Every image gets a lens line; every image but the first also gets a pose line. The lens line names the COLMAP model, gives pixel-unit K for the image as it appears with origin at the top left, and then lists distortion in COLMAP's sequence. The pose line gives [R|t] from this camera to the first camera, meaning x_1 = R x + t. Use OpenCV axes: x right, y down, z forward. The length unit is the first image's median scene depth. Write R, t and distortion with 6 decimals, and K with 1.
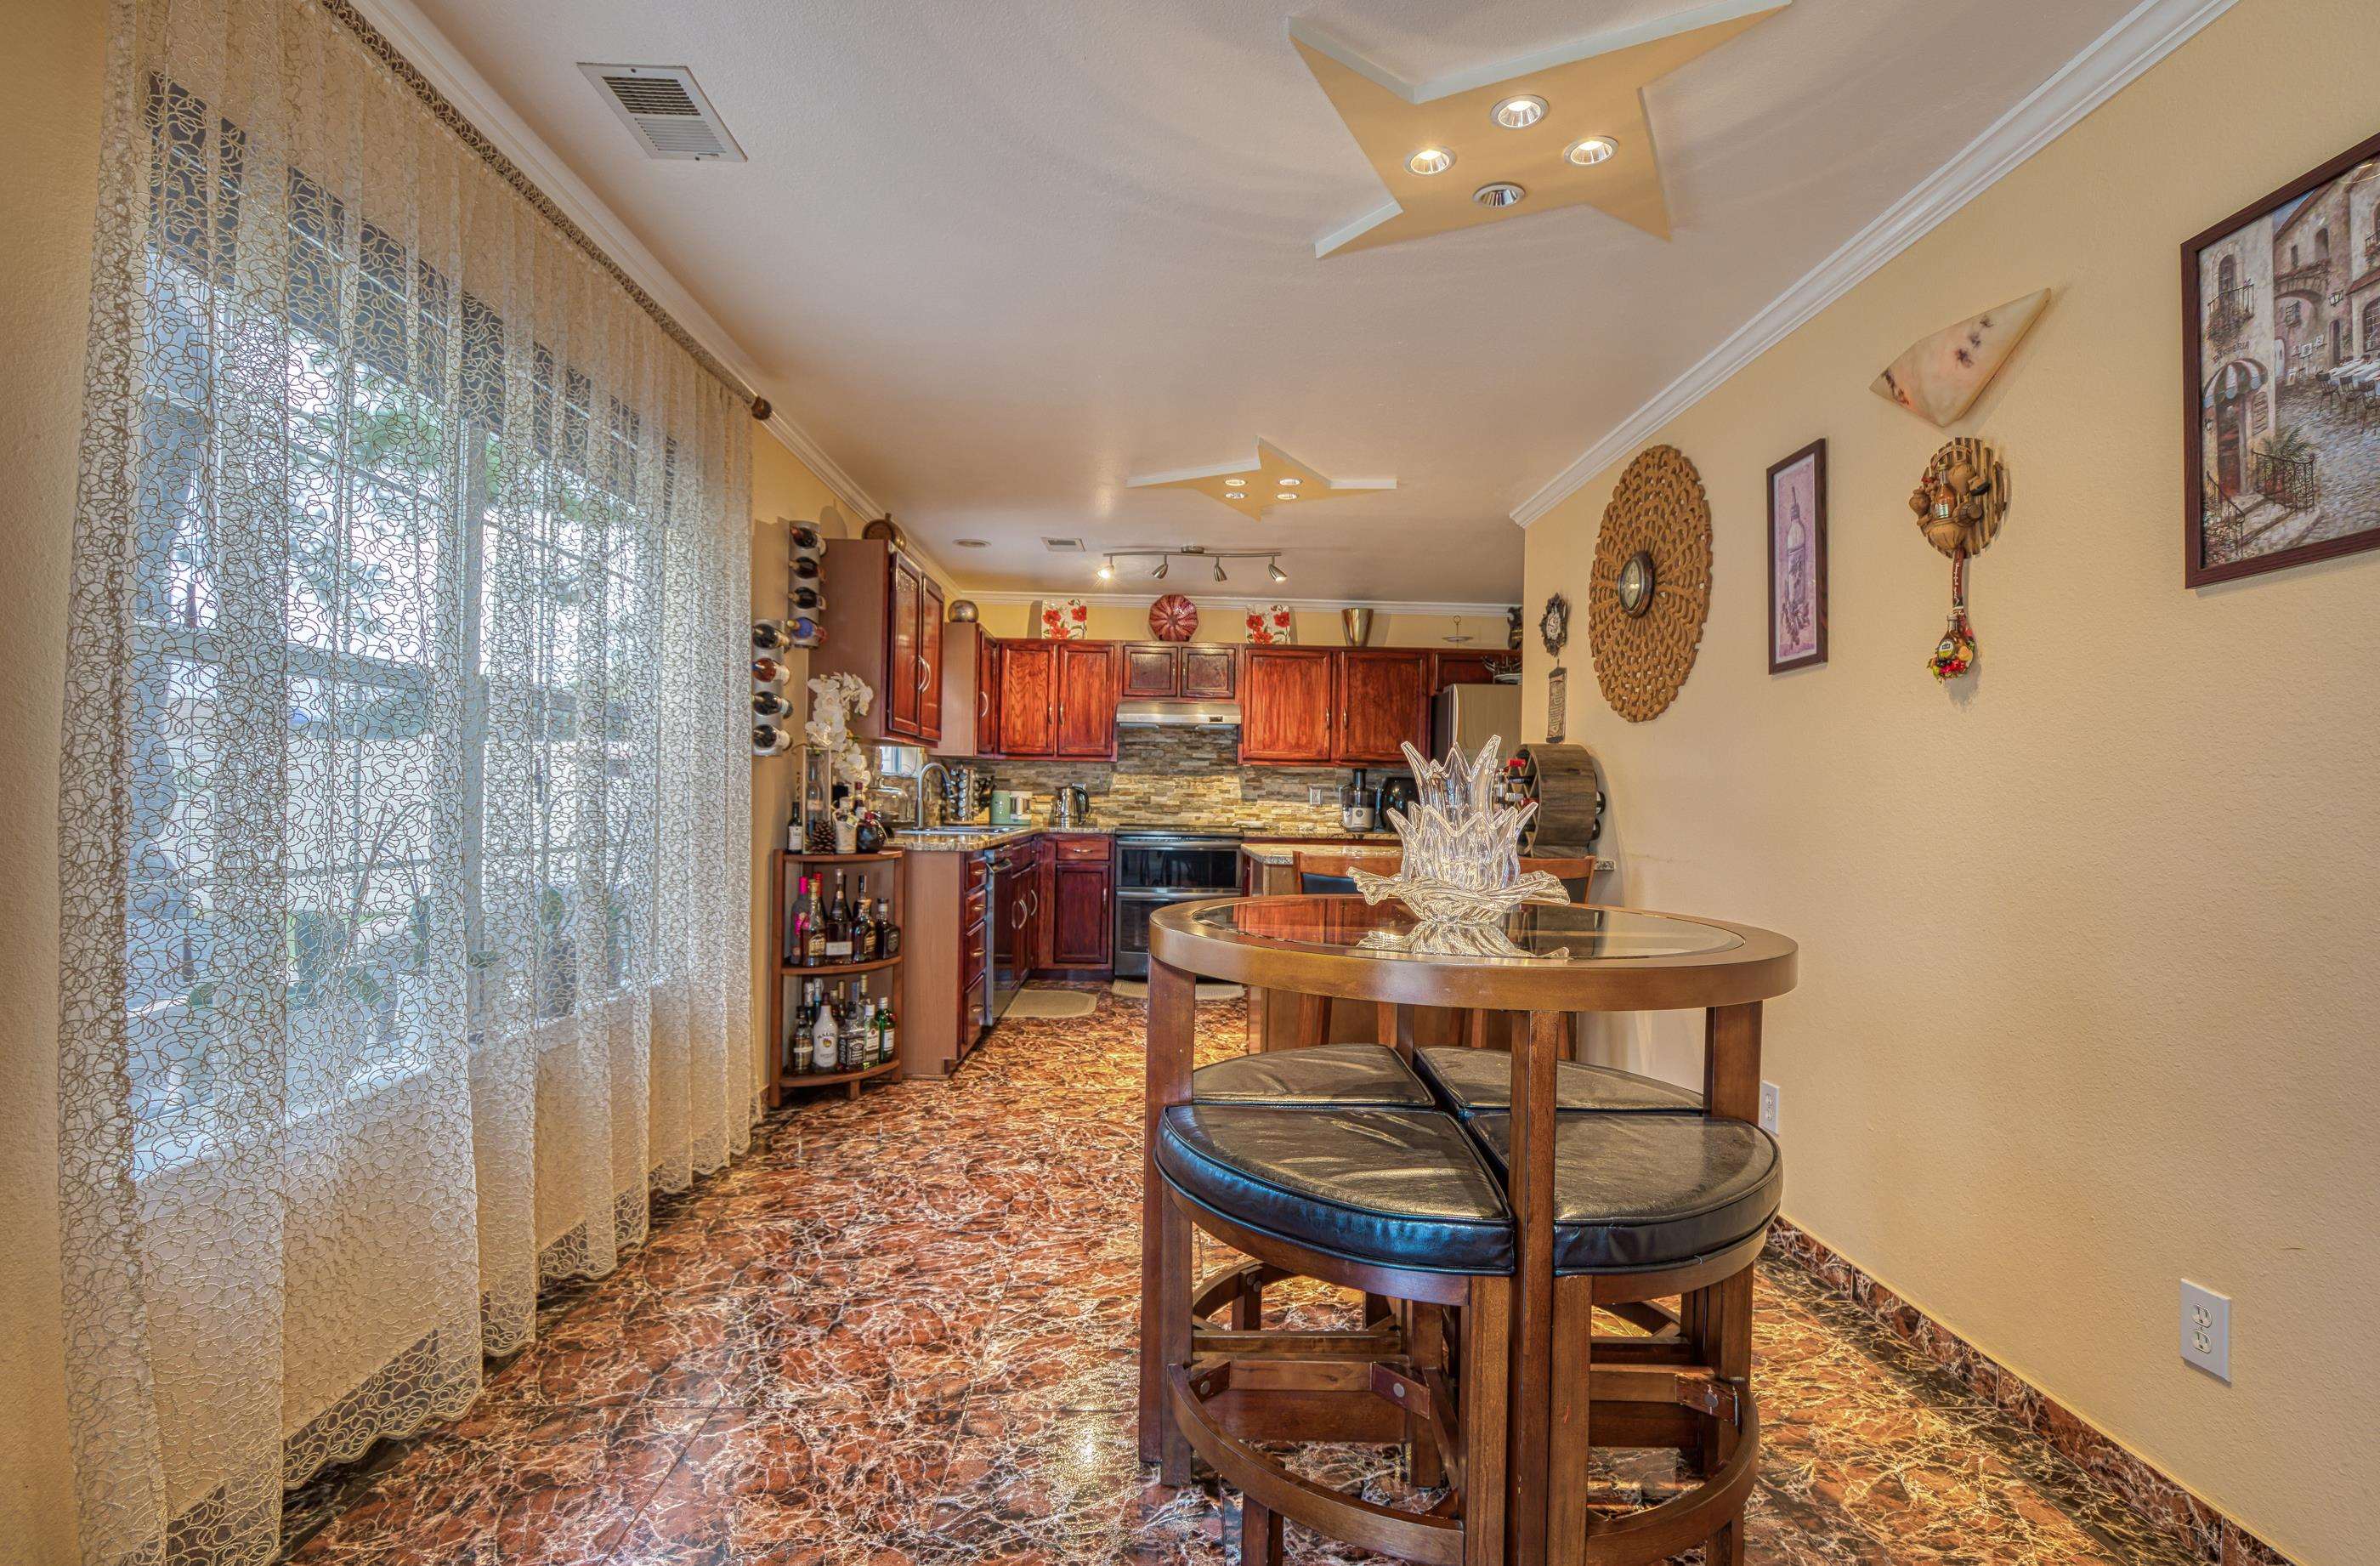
lens RADIAL K [[1169.0, 0, 1211.1], [0, 1169.0, 792.0], [0, 0, 1]] dist [-0.001795, 0.000580]
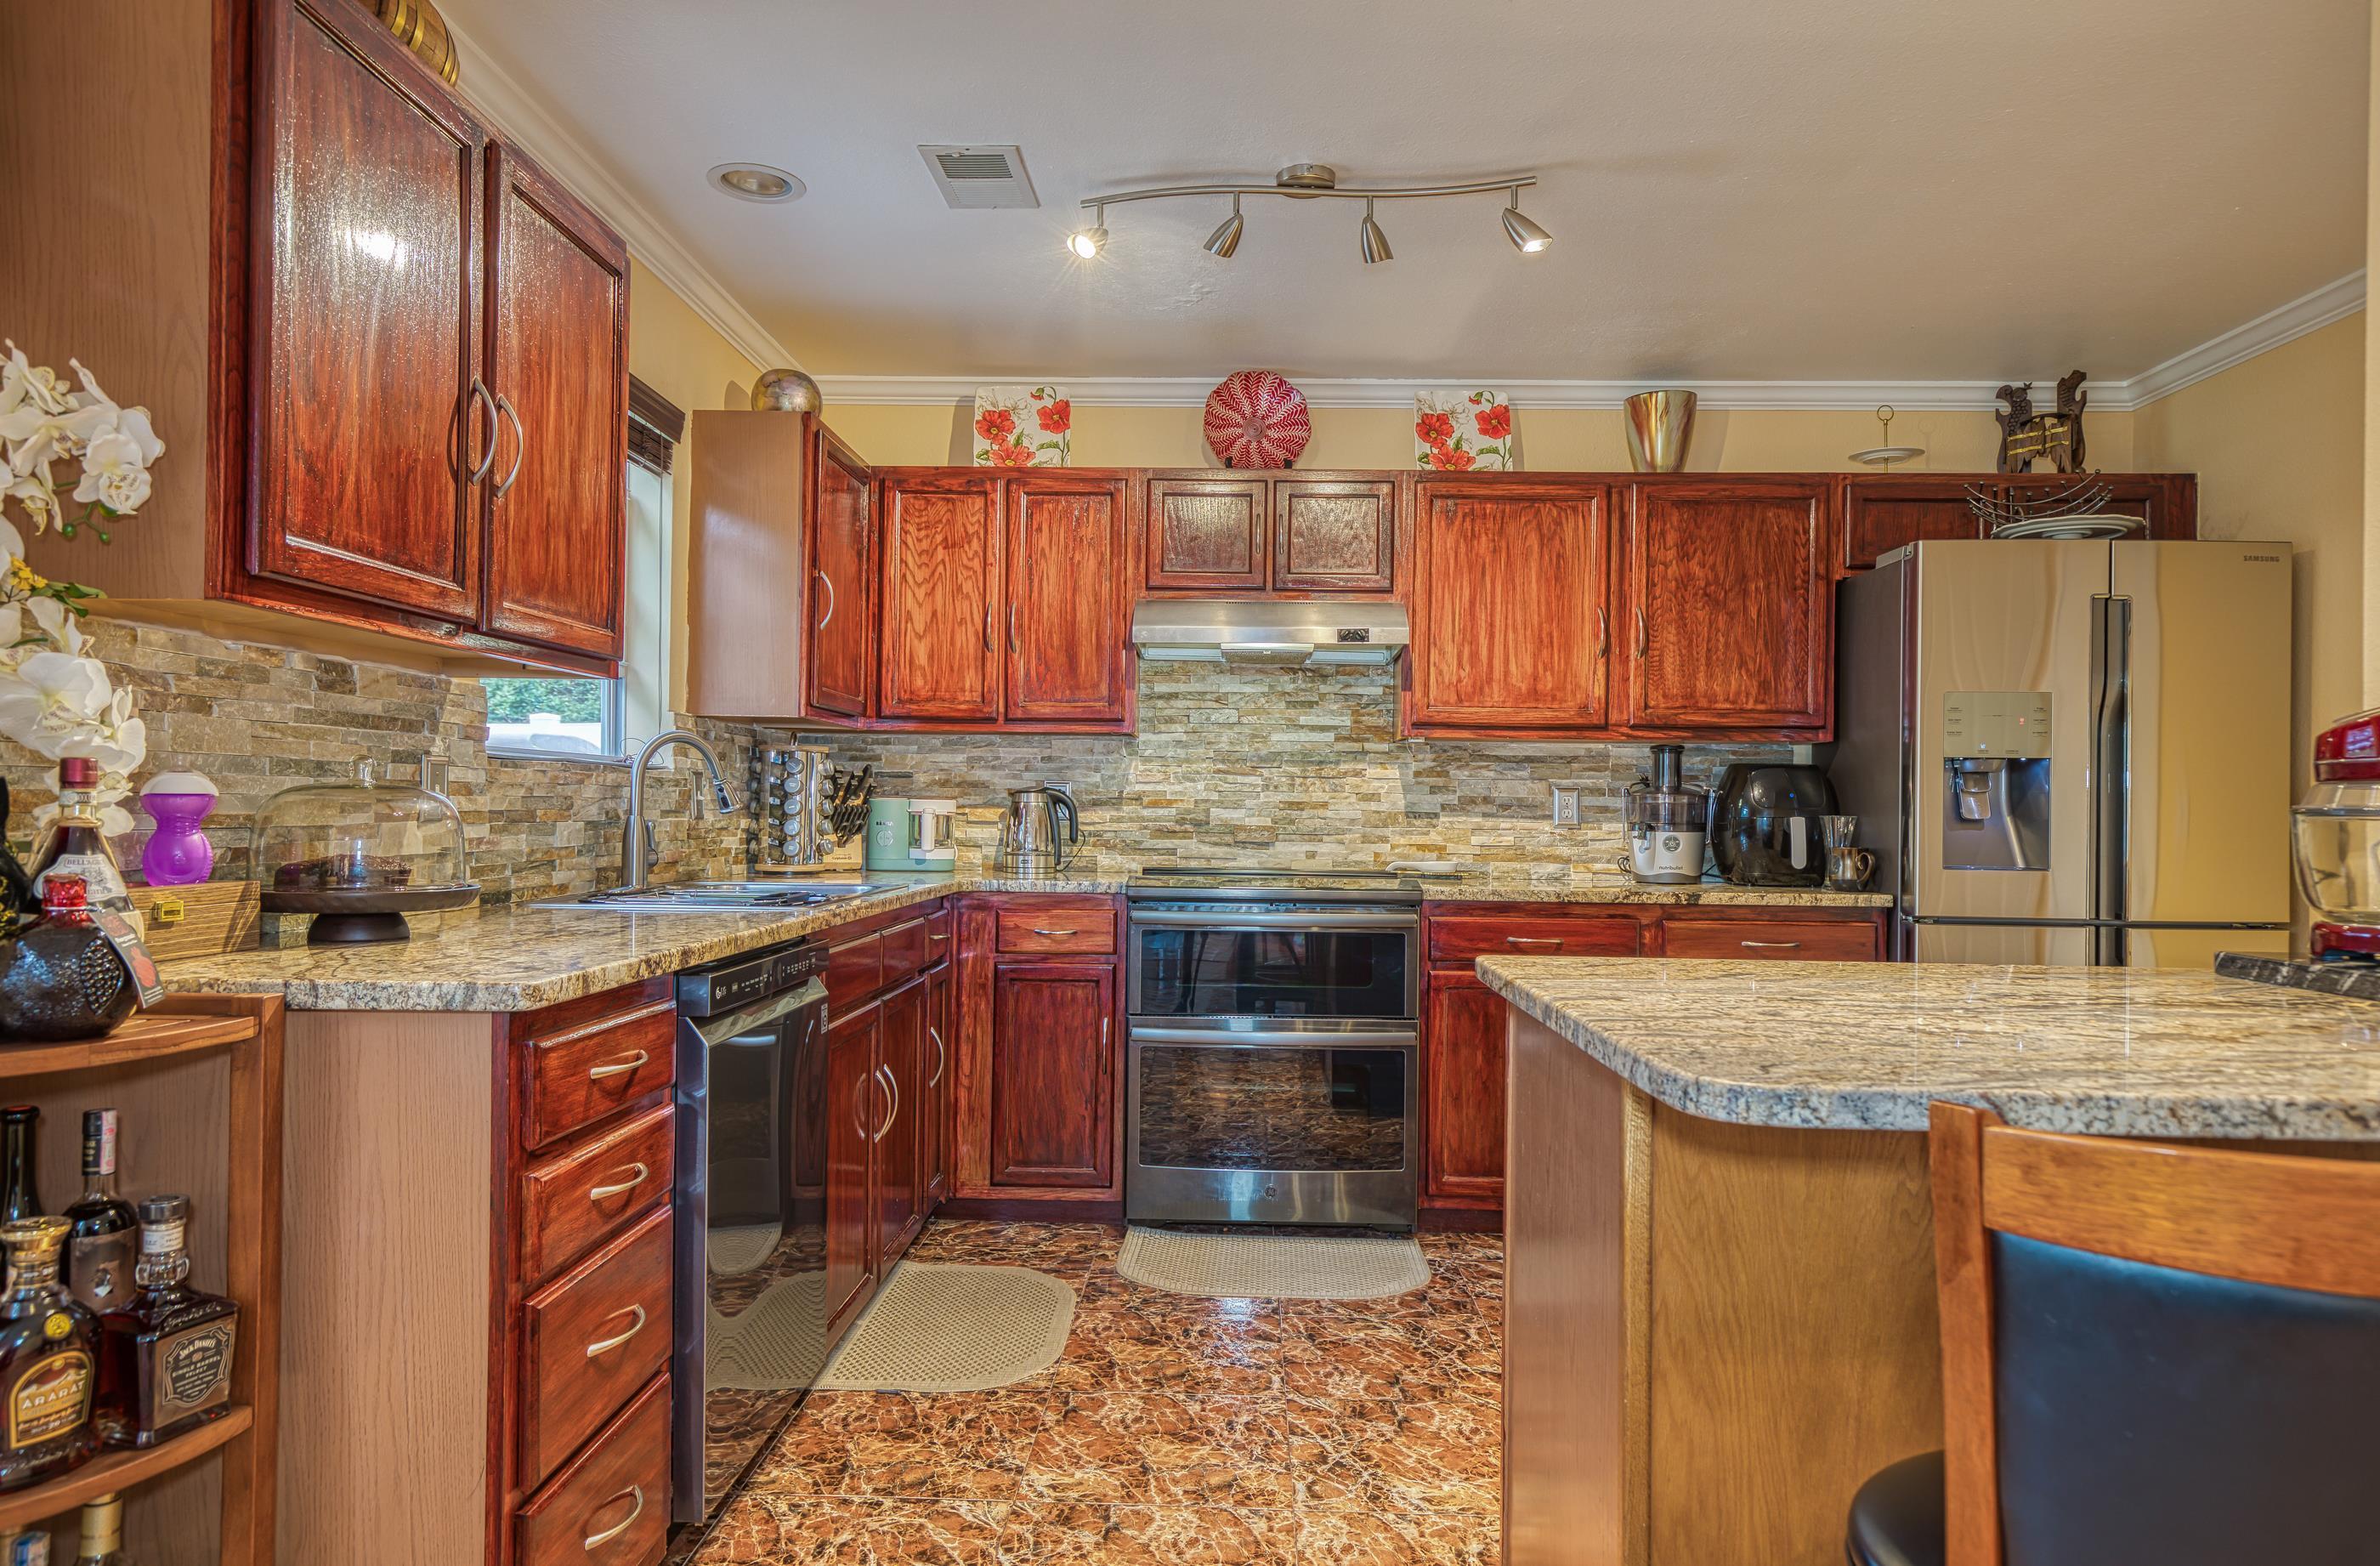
lens RADIAL K [[1492.8, 0, 1190.0], [0, 1492.8, 783.0], [0, 0, 1]] dist [0.008155, 0.001266]
pose [[0.997059, -0.006371, -0.076369, -0.014470], [0.005348, 0.999893, -0.013593, 0.001631], [0.076447, 0.013145, 0.996987, 0.415283]]
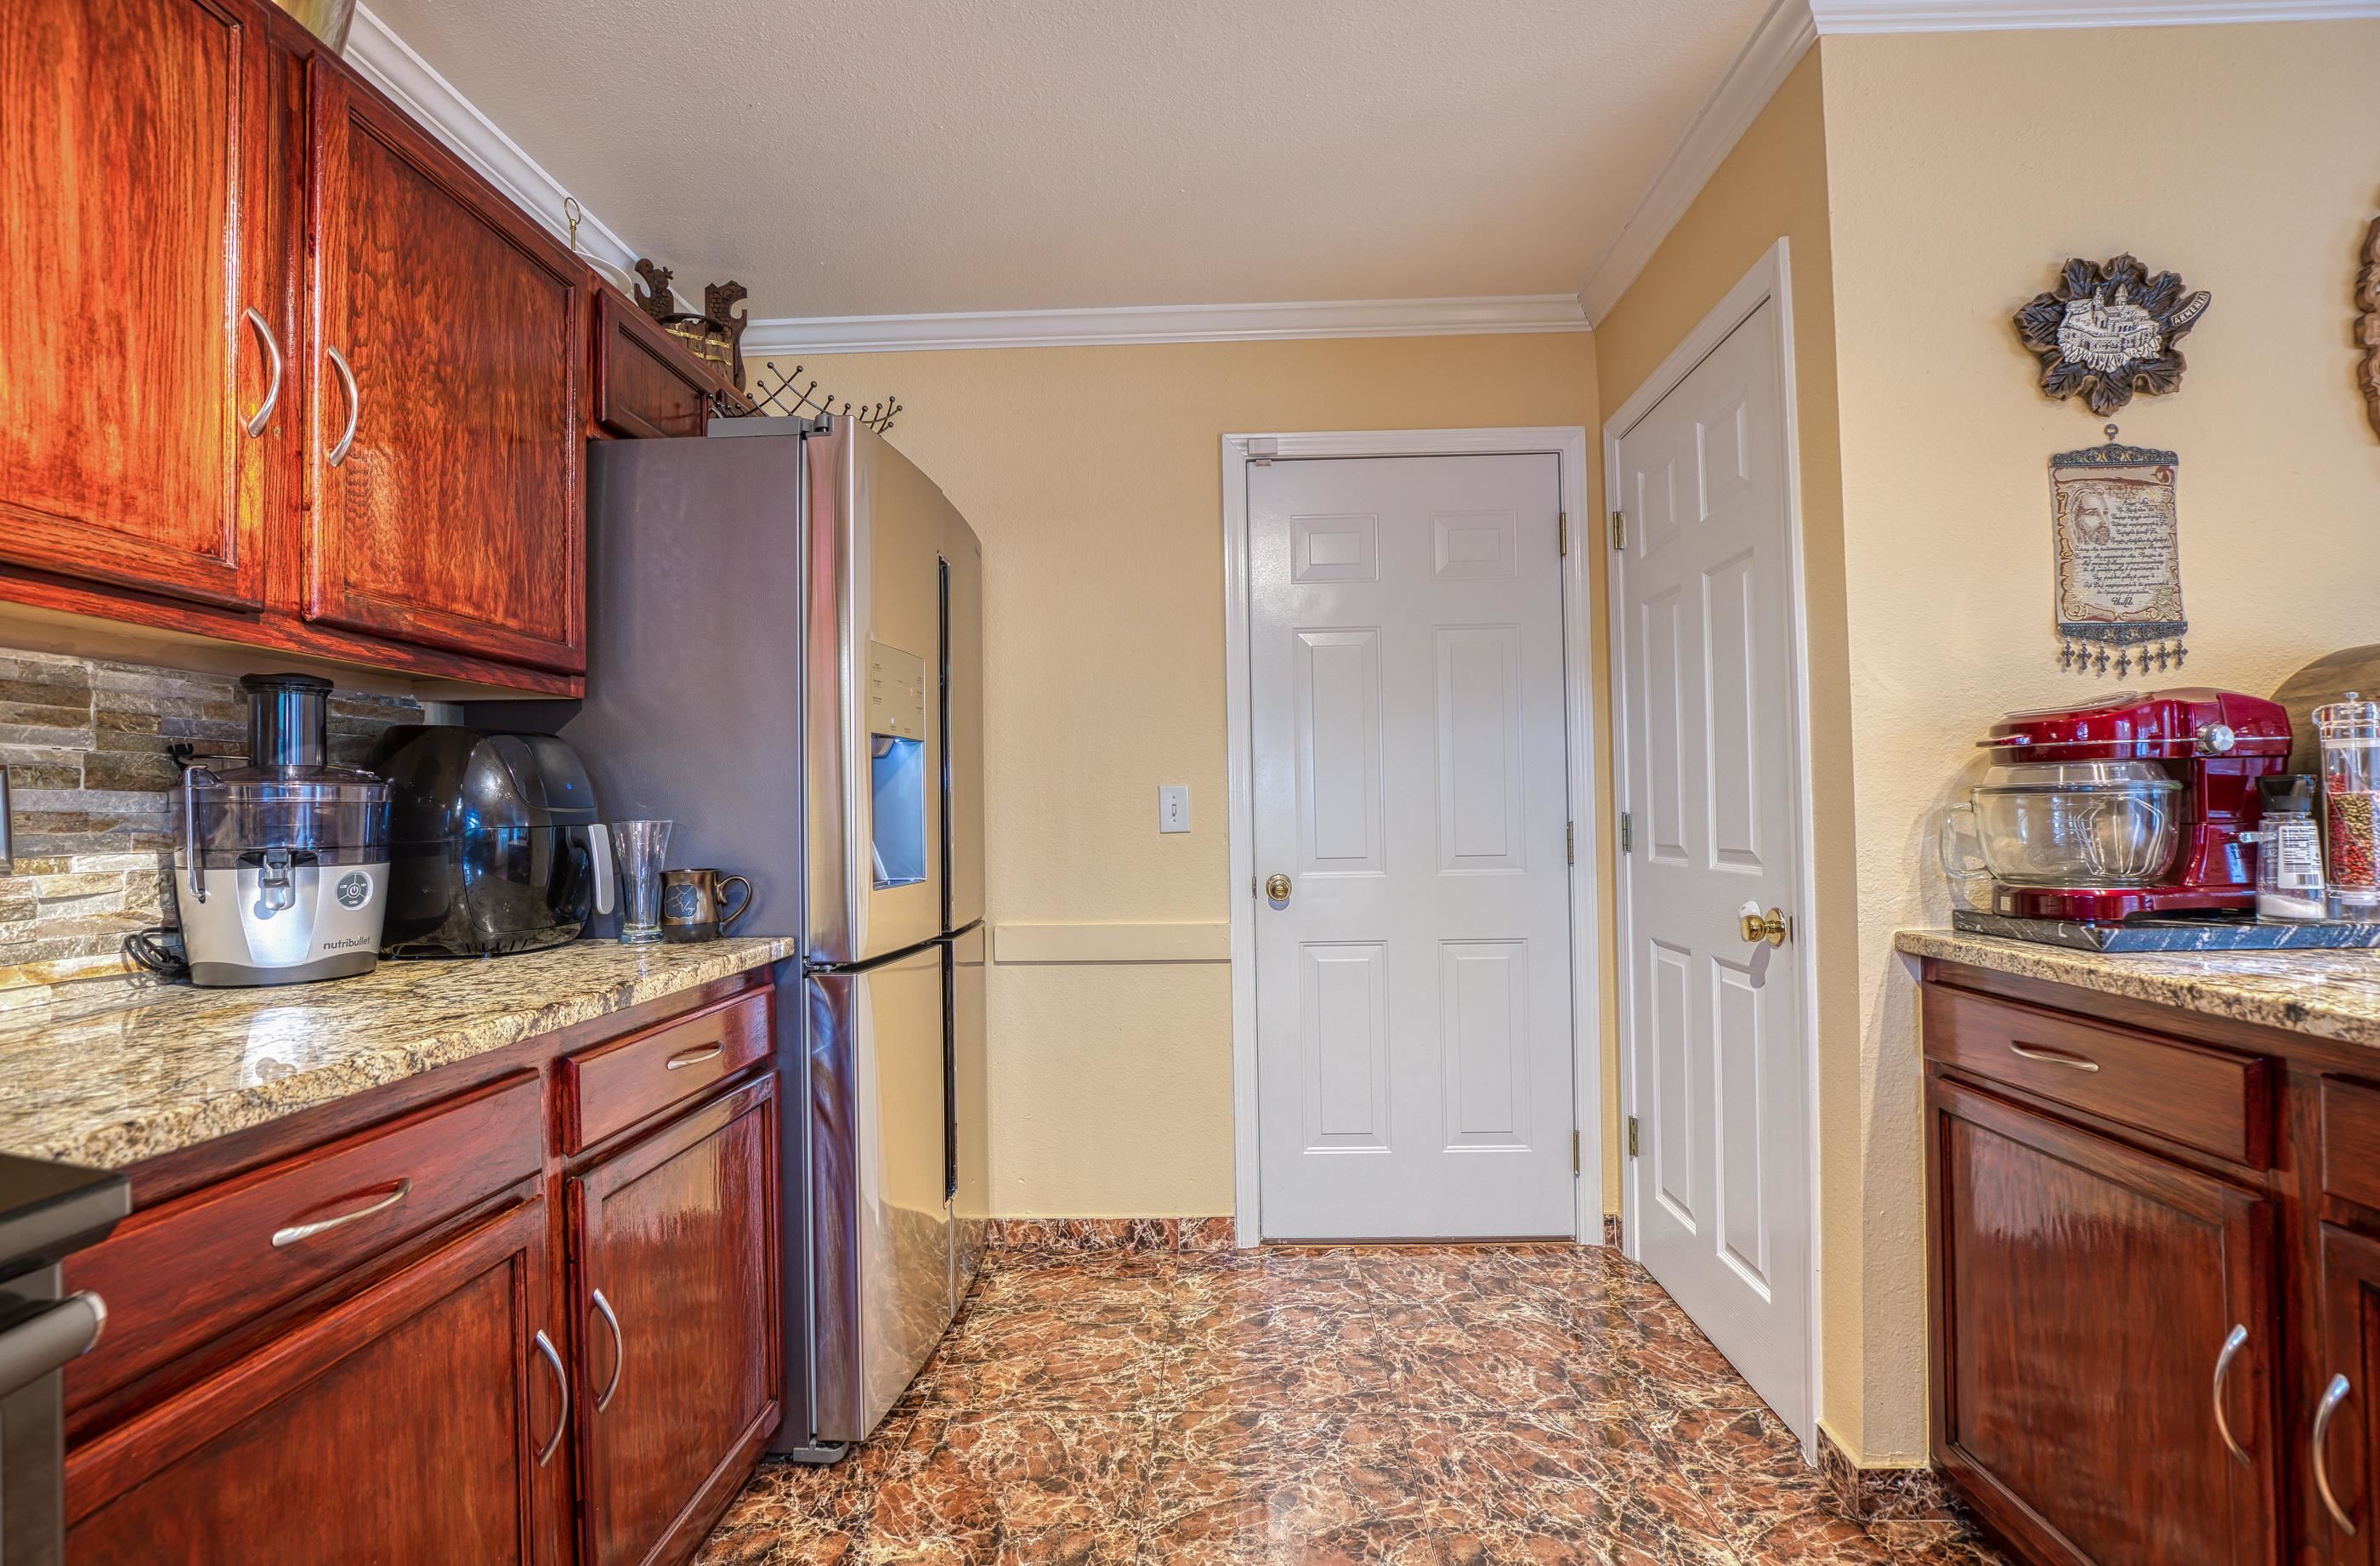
lens RADIAL K [[1082.4, 0, 1201.0], [0, 1082.4, 798.1], [0, 0, 1]] dist [-0.029115, 0.007384]
pose [[0.074618, -0.006730, 0.997189, -0.050882], [0.013101, 0.999898, 0.005768, 0.002755], [-0.997126, 0.012634, 0.074699, 0.842638]]
